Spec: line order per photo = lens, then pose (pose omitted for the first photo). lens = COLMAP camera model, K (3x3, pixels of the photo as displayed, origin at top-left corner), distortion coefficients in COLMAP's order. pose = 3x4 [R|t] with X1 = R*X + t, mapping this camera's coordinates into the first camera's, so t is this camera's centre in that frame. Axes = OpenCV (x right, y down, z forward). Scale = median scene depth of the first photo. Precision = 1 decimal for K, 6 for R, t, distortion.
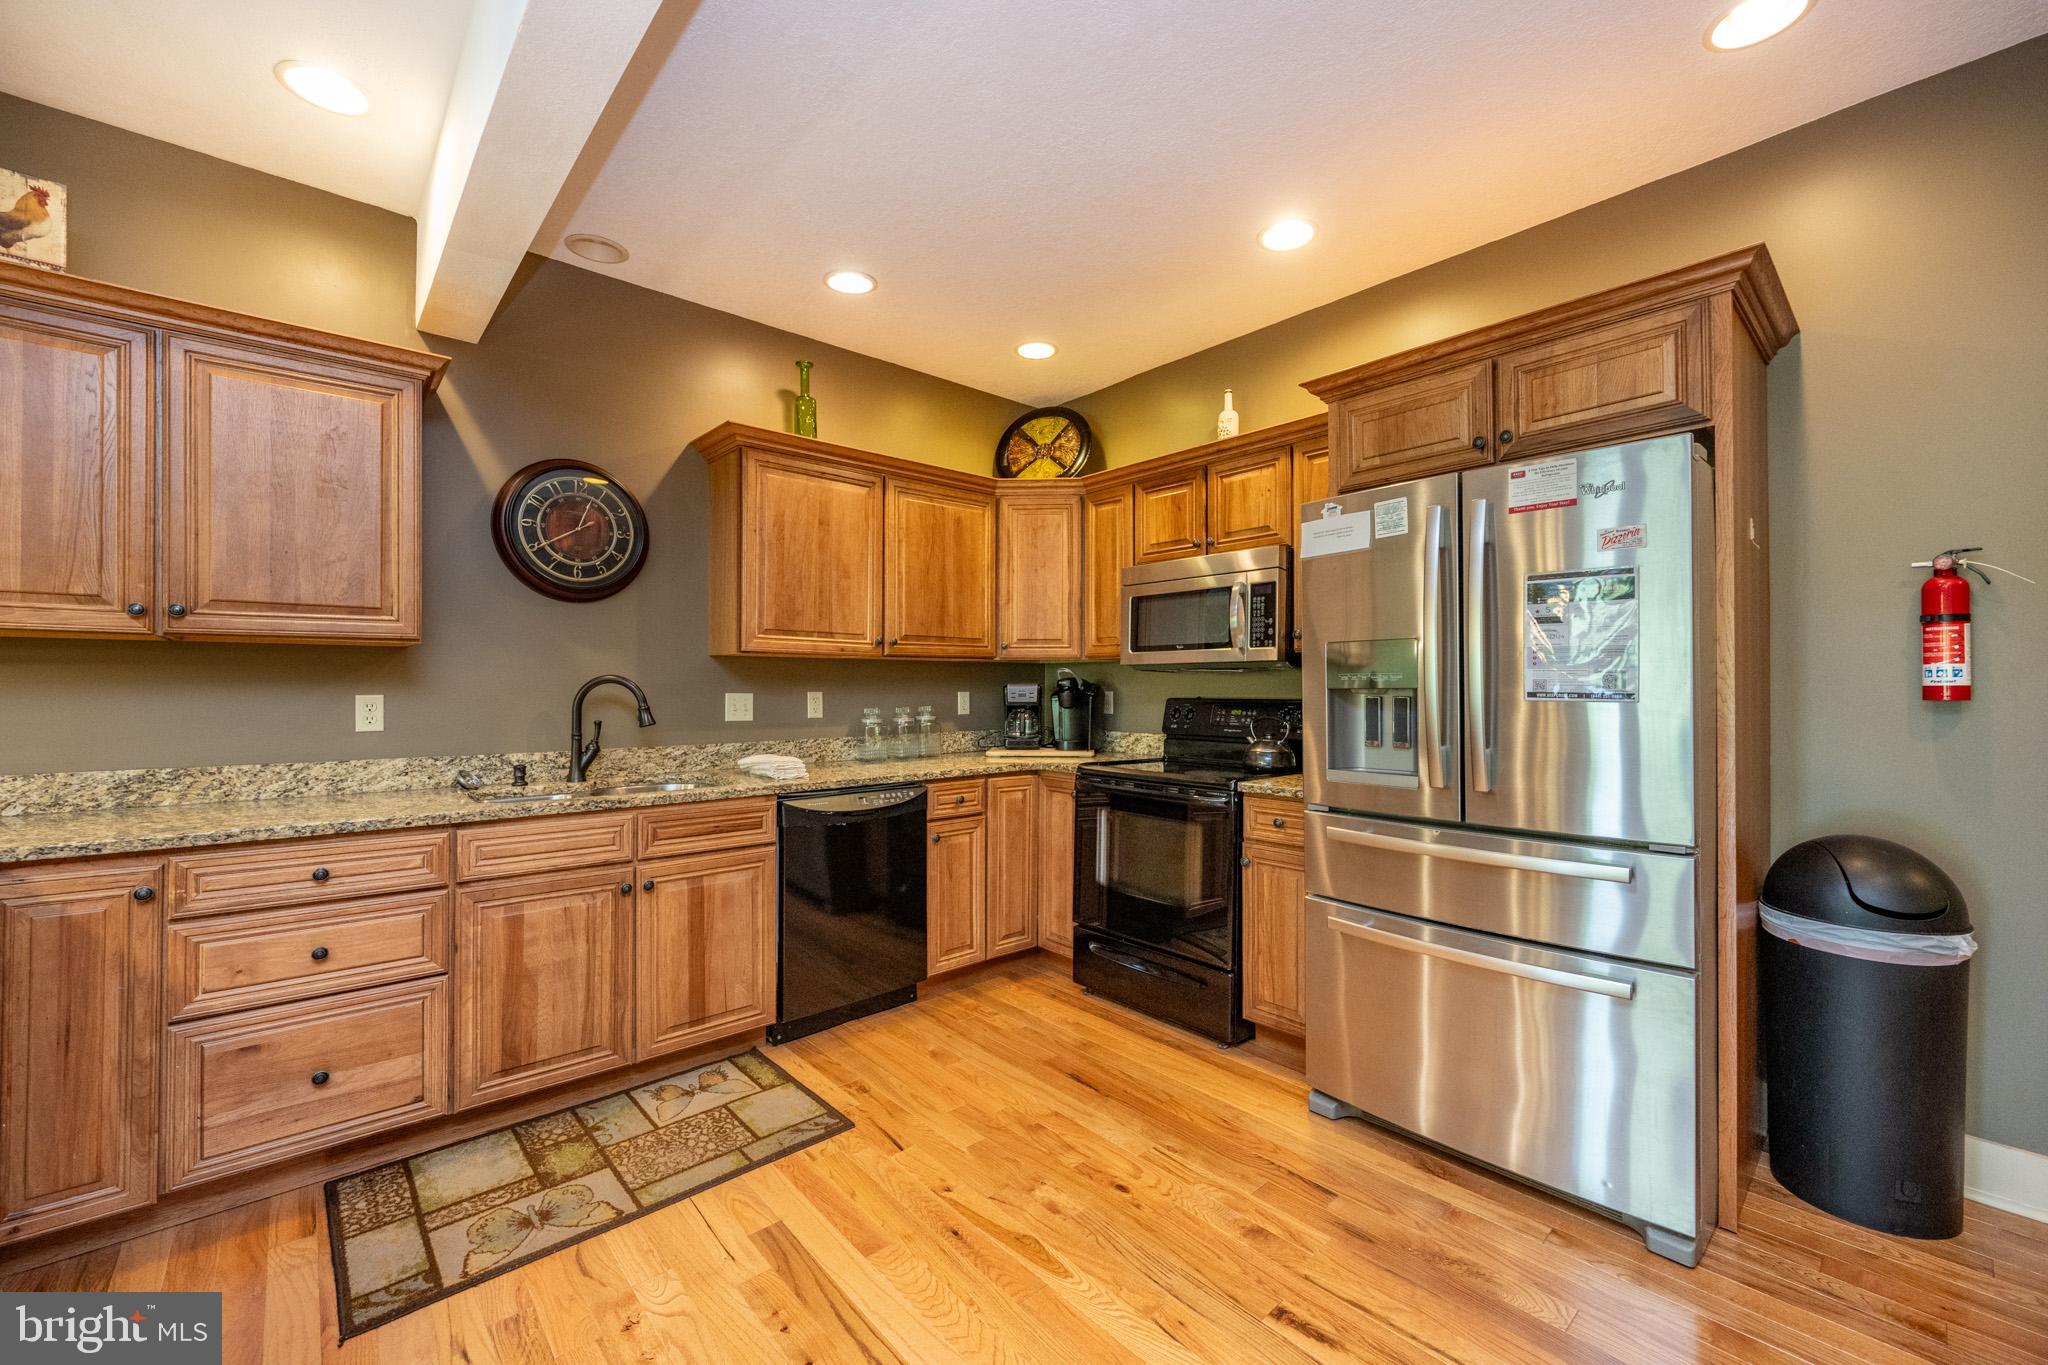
lens RADIAL K [[824.3, 0, 1068.7], [0, 824.3, 693.6], [0, 0, 1]] dist [-0.007371, 0.001955]
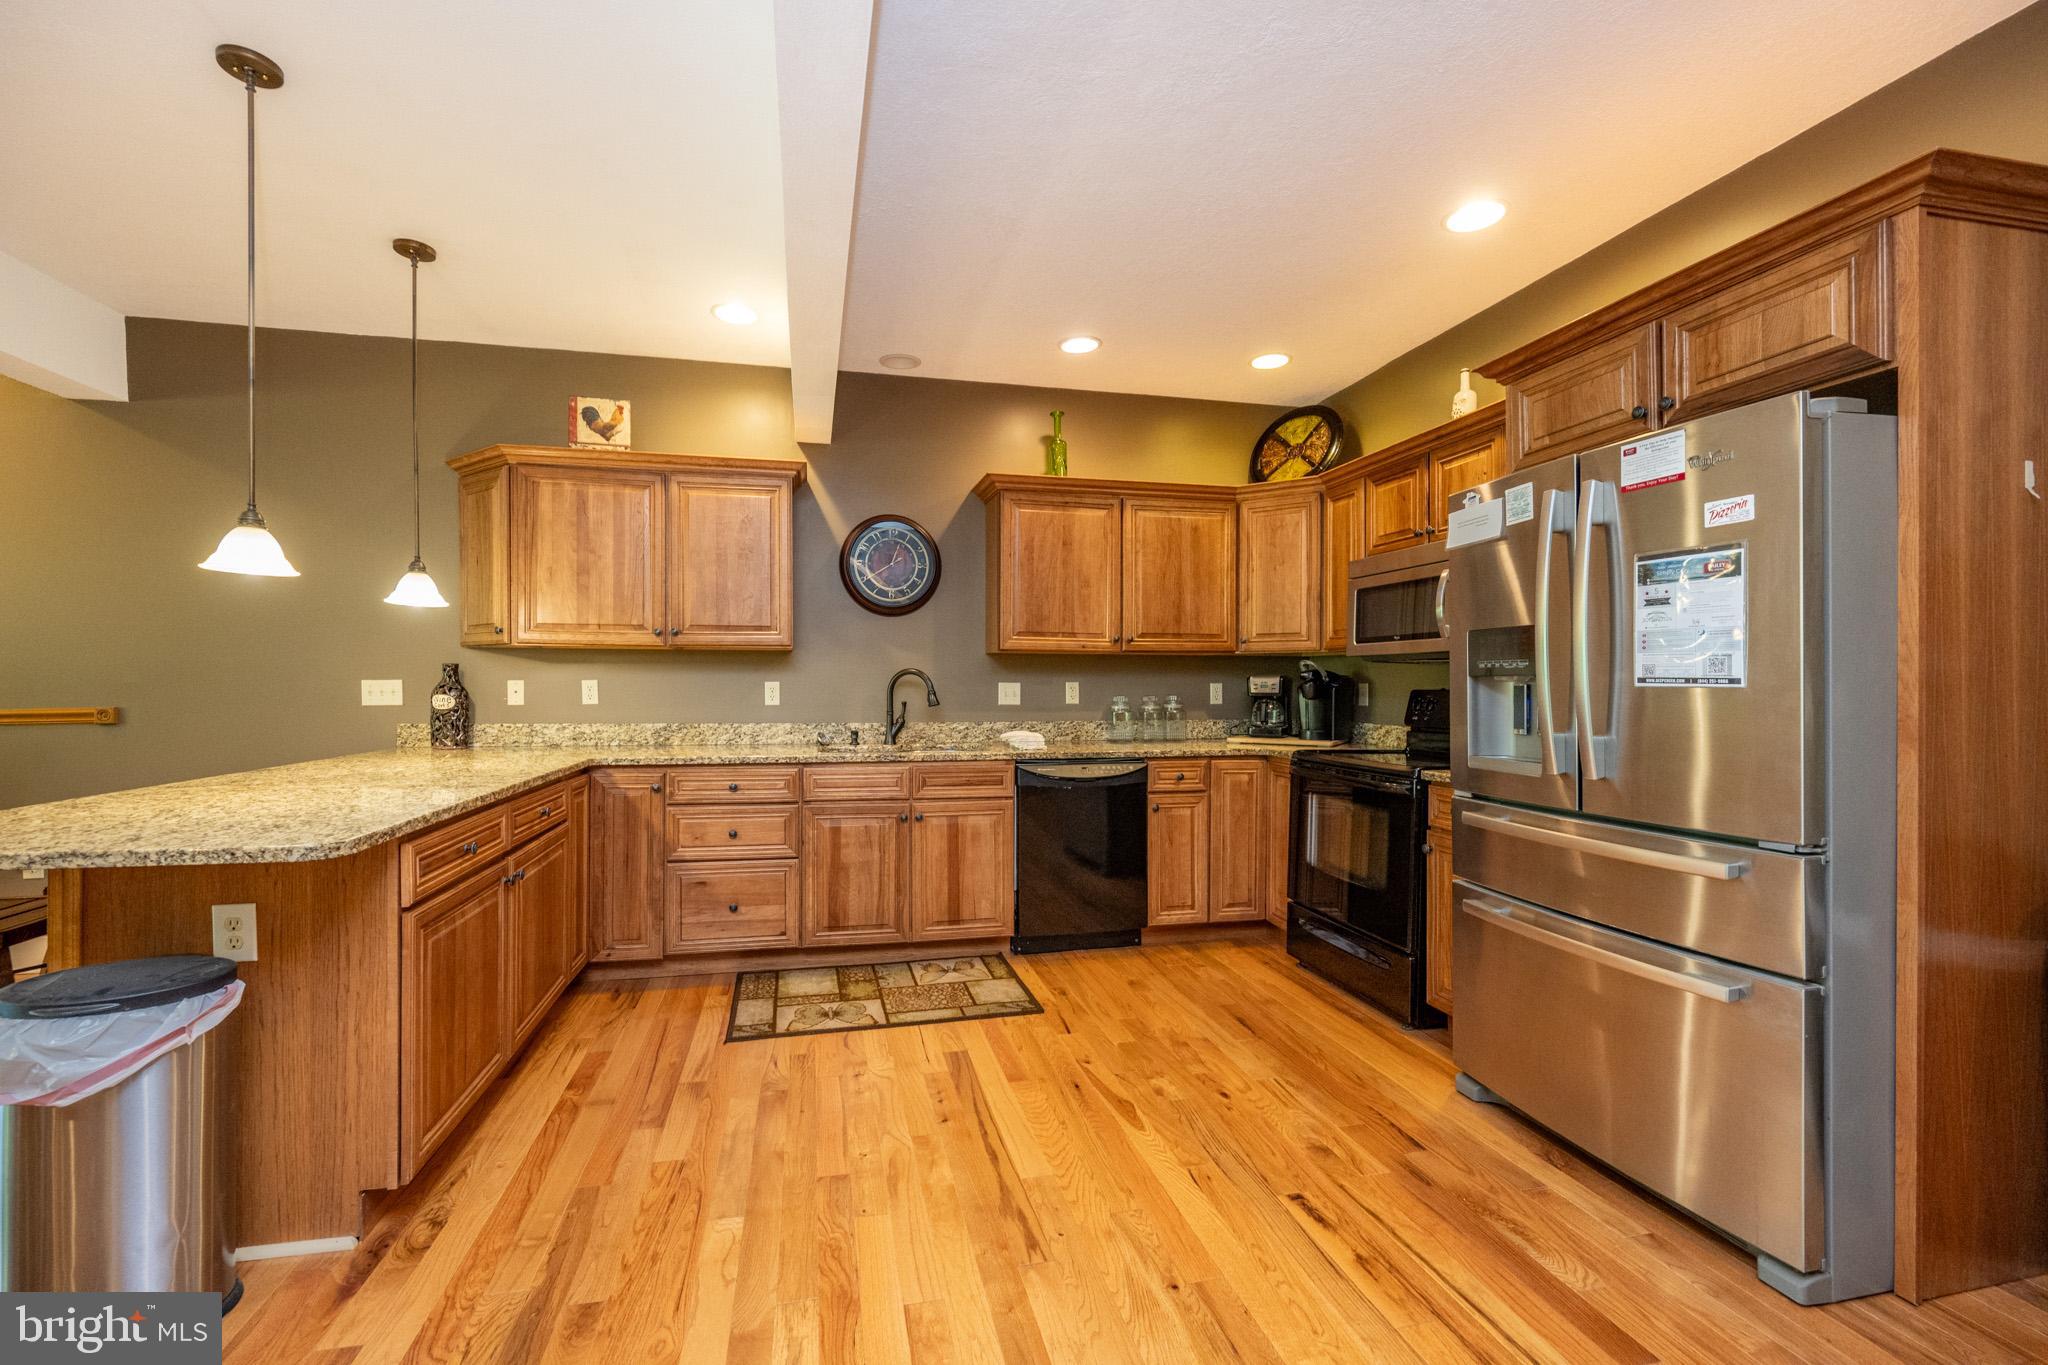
lens RADIAL K [[824.3, 0, 1022.3], [0, 824.3, 705.3], [0, 0, 1]] dist [-0.007371, 0.001955]
pose [[0.880457, 0.014412, -0.473908, 0.341474], [-0.005737, 0.999789, 0.019745, 0.014212], [0.474092, -0.014666, 0.880353, -0.169197]]
